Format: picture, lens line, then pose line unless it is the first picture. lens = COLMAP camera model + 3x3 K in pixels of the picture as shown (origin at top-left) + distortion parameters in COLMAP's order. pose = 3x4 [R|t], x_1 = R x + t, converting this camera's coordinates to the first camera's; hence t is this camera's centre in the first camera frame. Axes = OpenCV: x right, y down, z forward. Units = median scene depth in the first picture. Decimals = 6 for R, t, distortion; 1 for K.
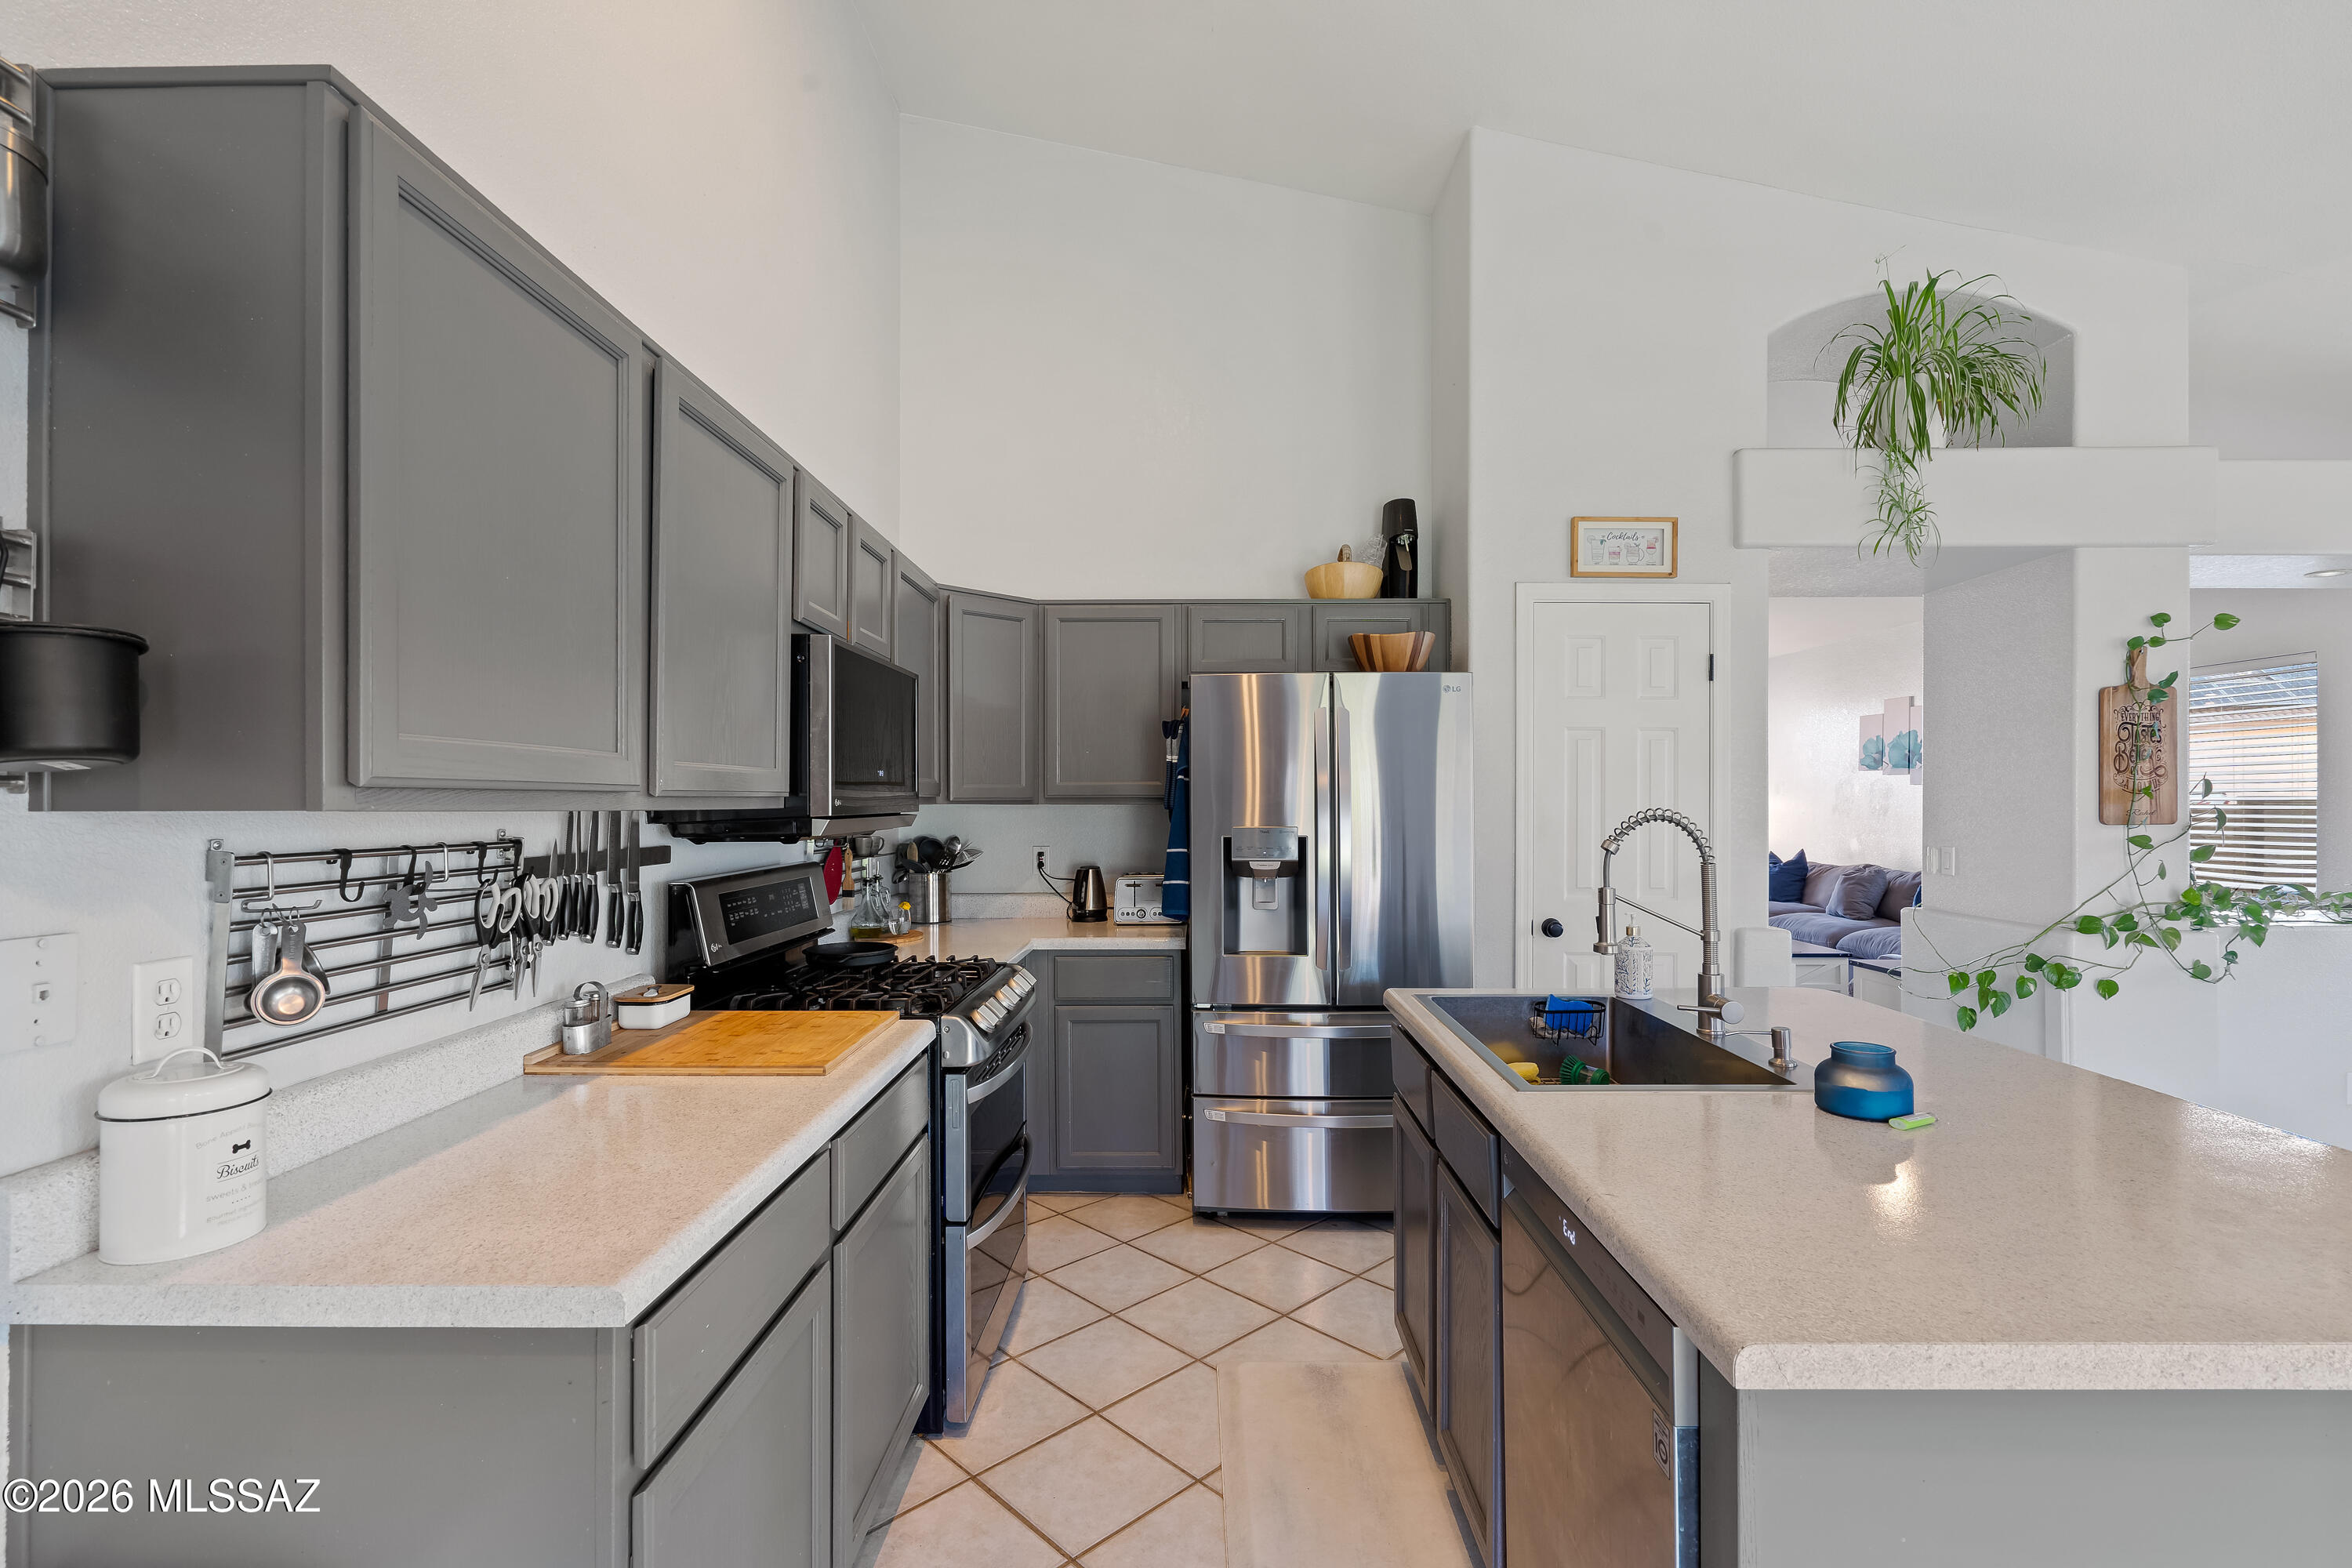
lens RADIAL K [[1067.5, 0, 1184.8], [0, 1067.5, 795.9], [0, 0, 1]] dist [-0.007155, 0.003039]
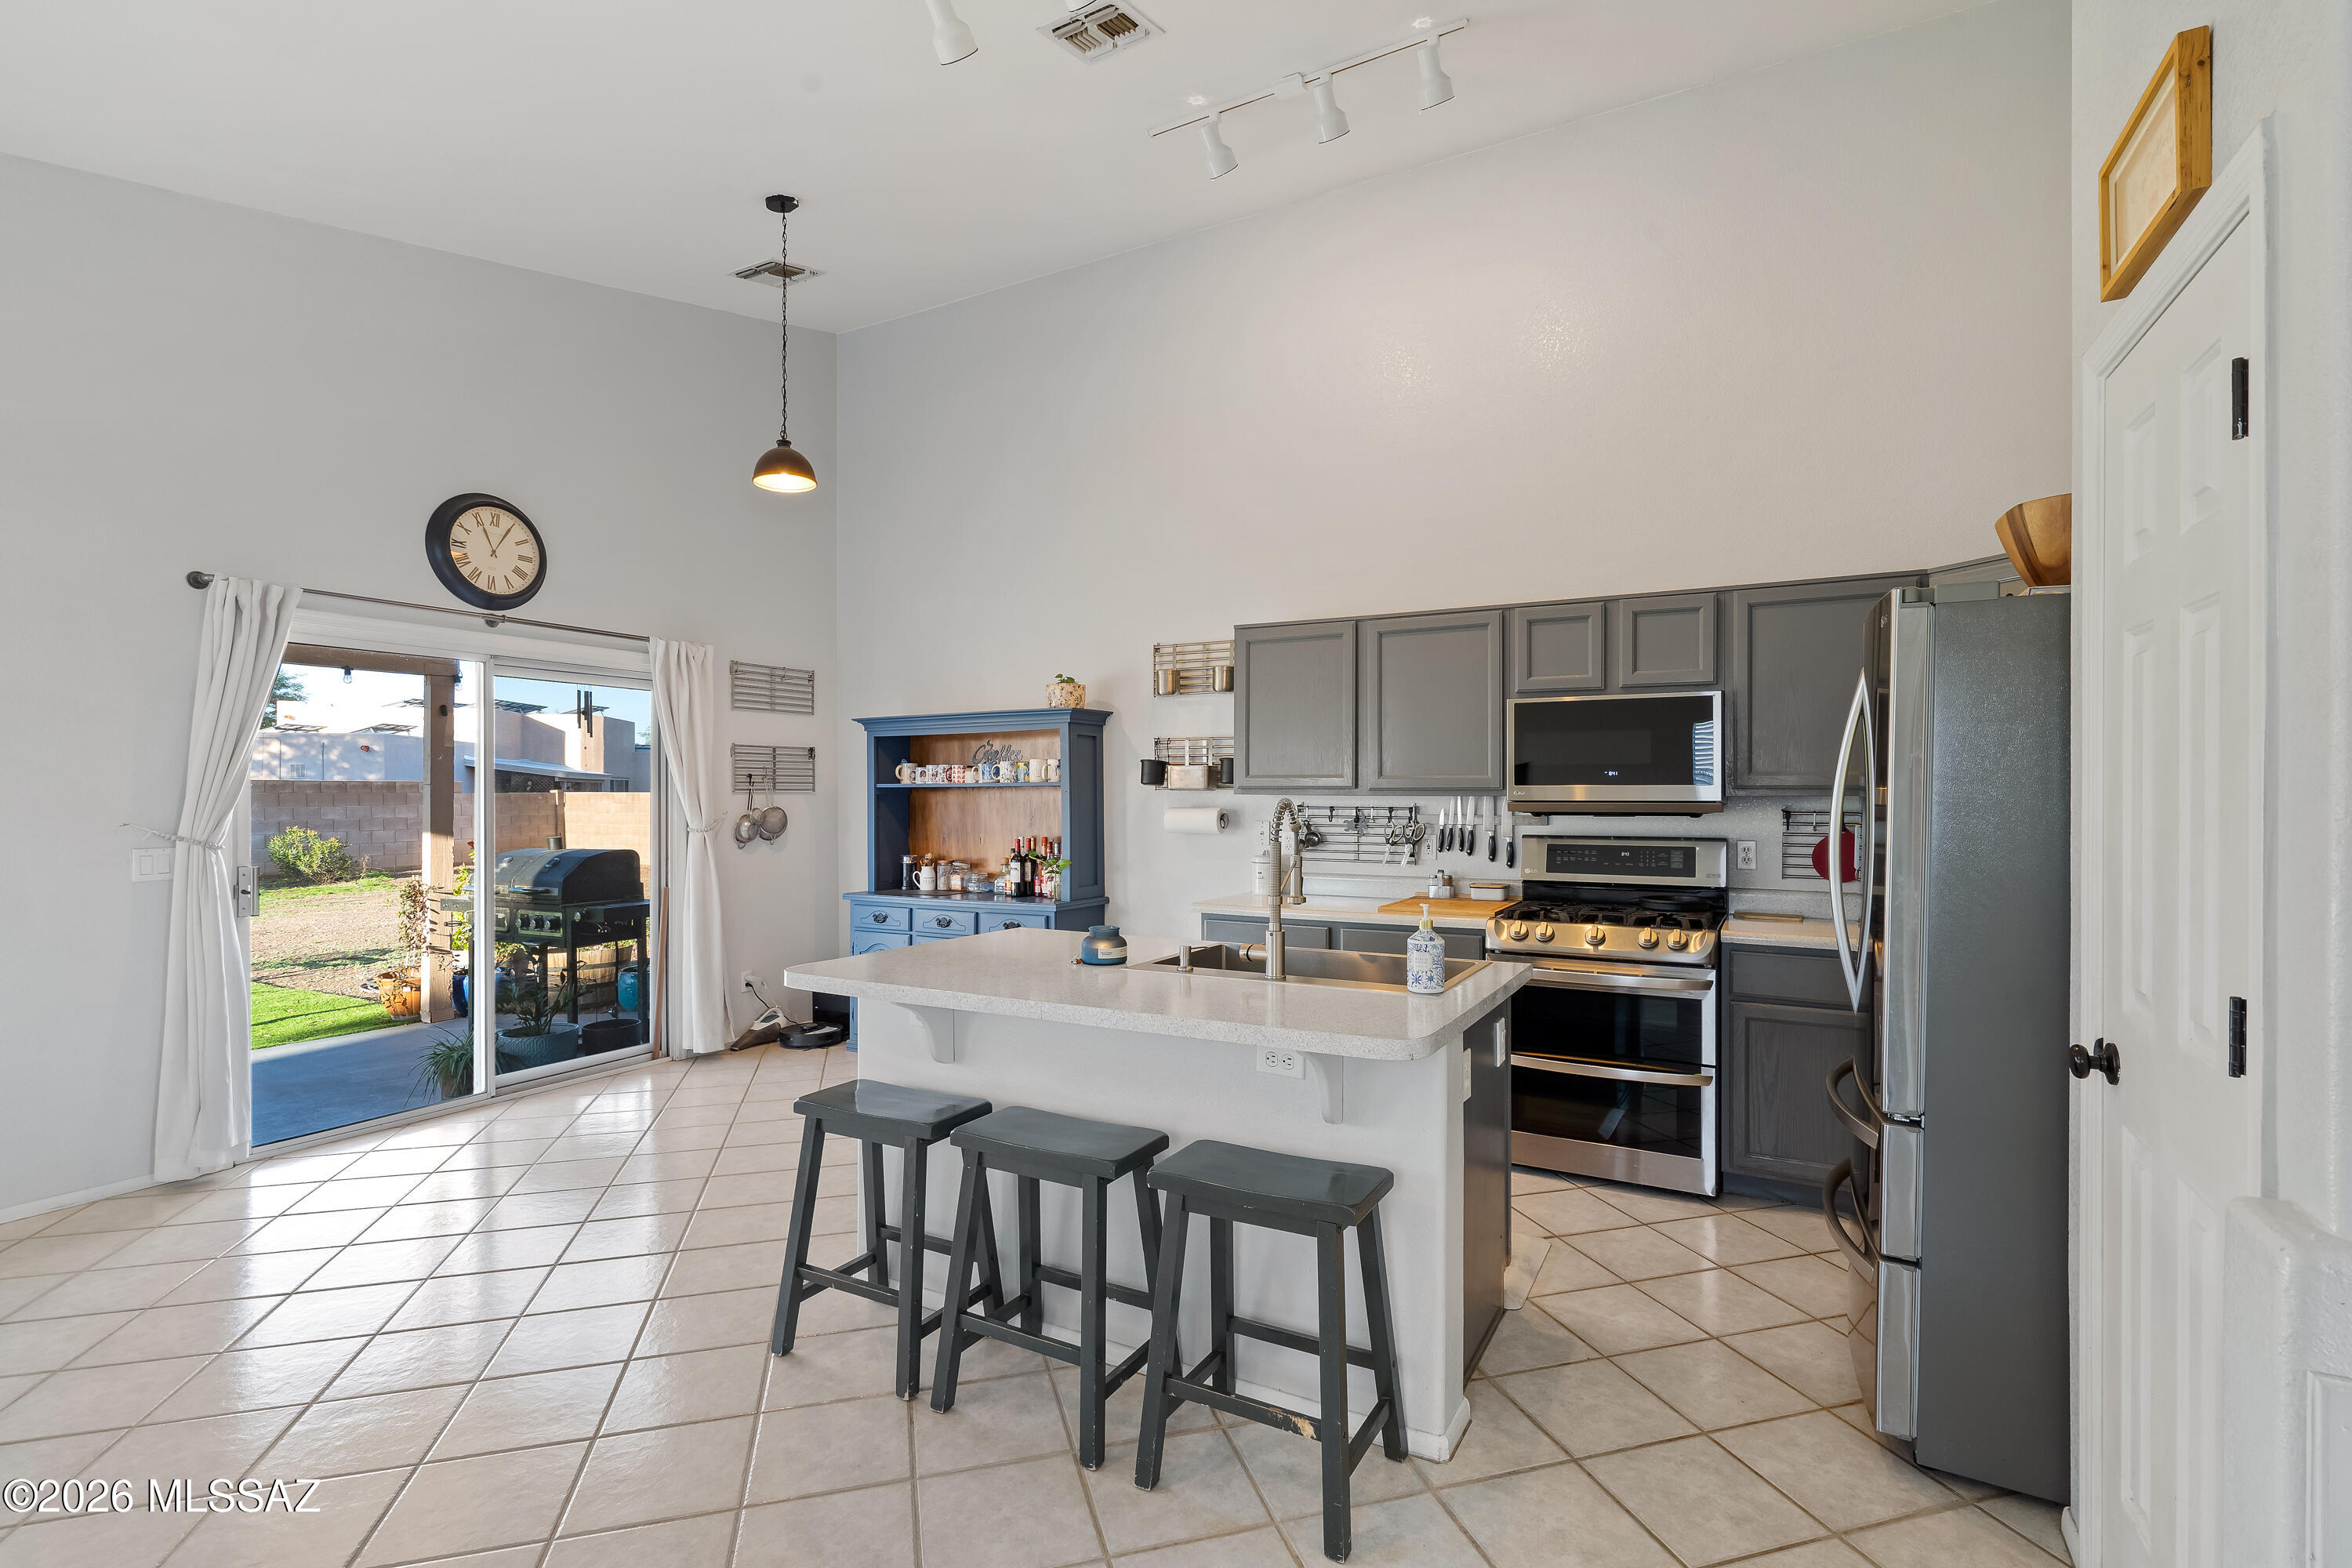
lens RADIAL K [[1067.5, 0, 1179.9], [0, 1067.5, 792.2], [0, 0, 1]] dist [-0.007155, 0.003039]
pose [[-0.475666, -0.000520, -0.879626, 0.961594], [0.003363, 0.999991, -0.002409, 0.004563], [0.879620, -0.004104, -0.475660, 0.872186]]
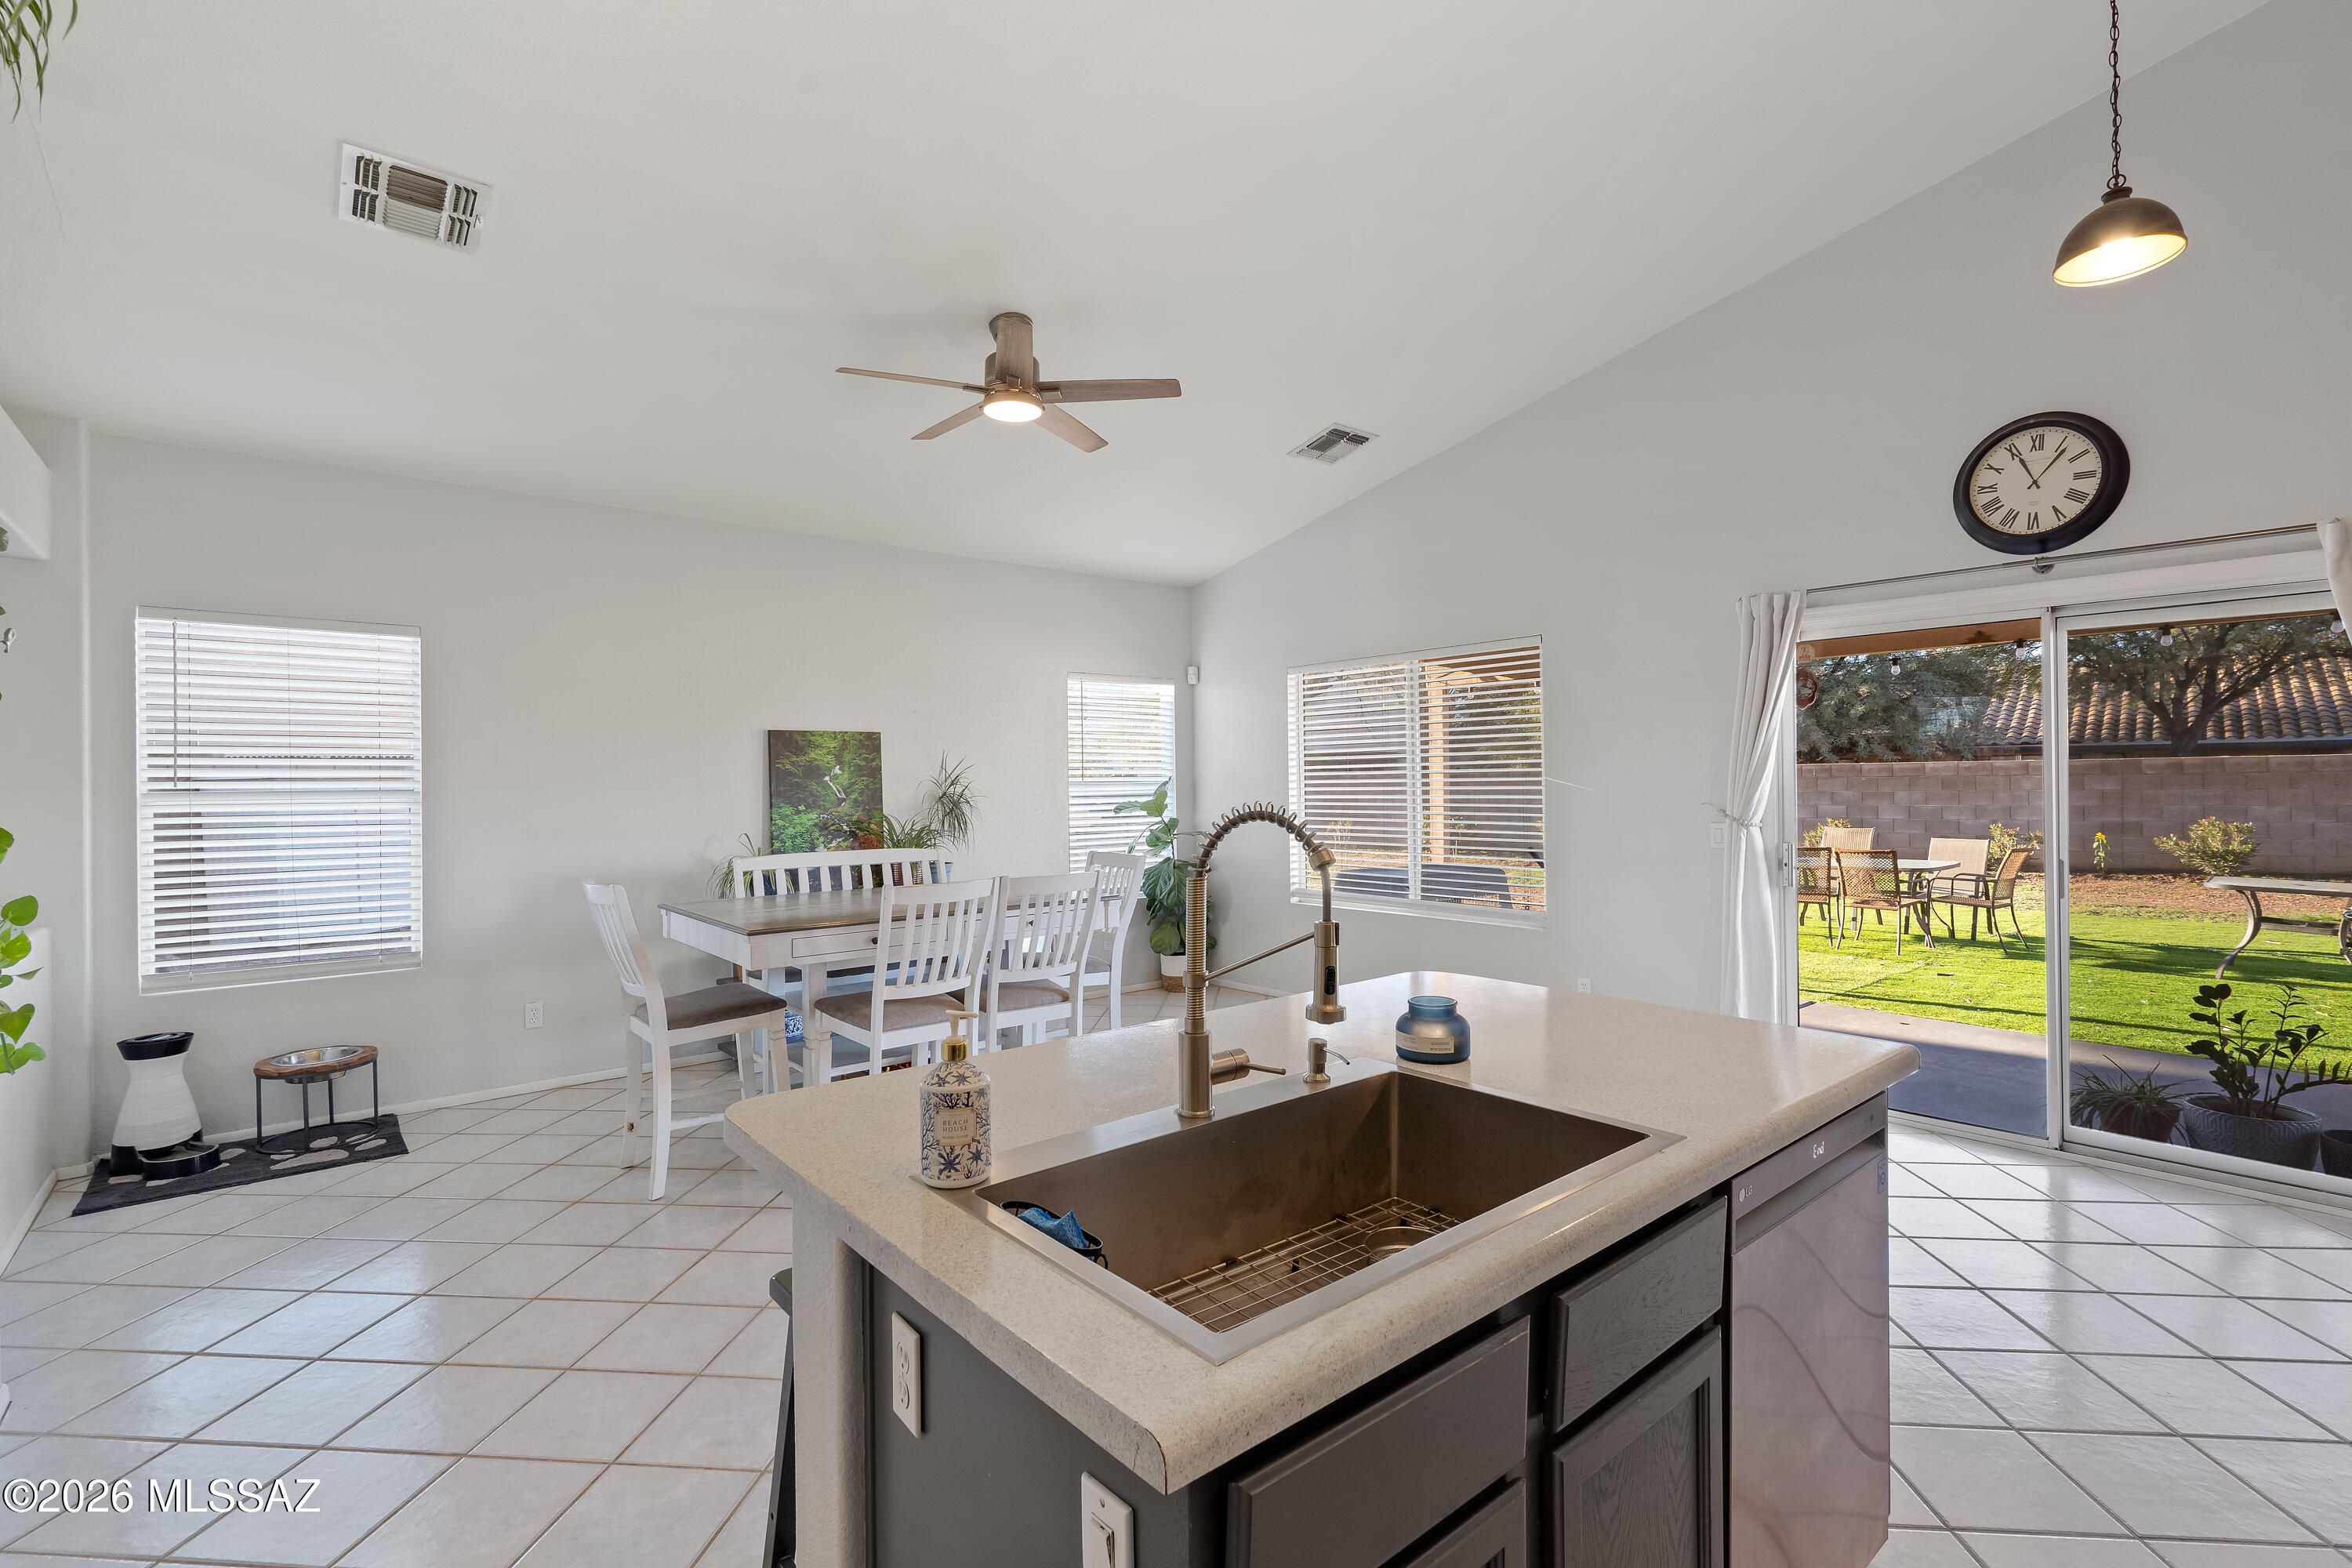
lens RADIAL K [[1067.5, 0, 1170.9], [0, 1067.5, 777.6], [0, 0, 1]] dist [-0.007155, 0.003039]
pose [[-0.654642, 0.011380, 0.755854, -0.012750], [0.007911, 0.999935, -0.008204, 0.003381], [-0.755898, 0.000609, -0.654689, 0.872759]]
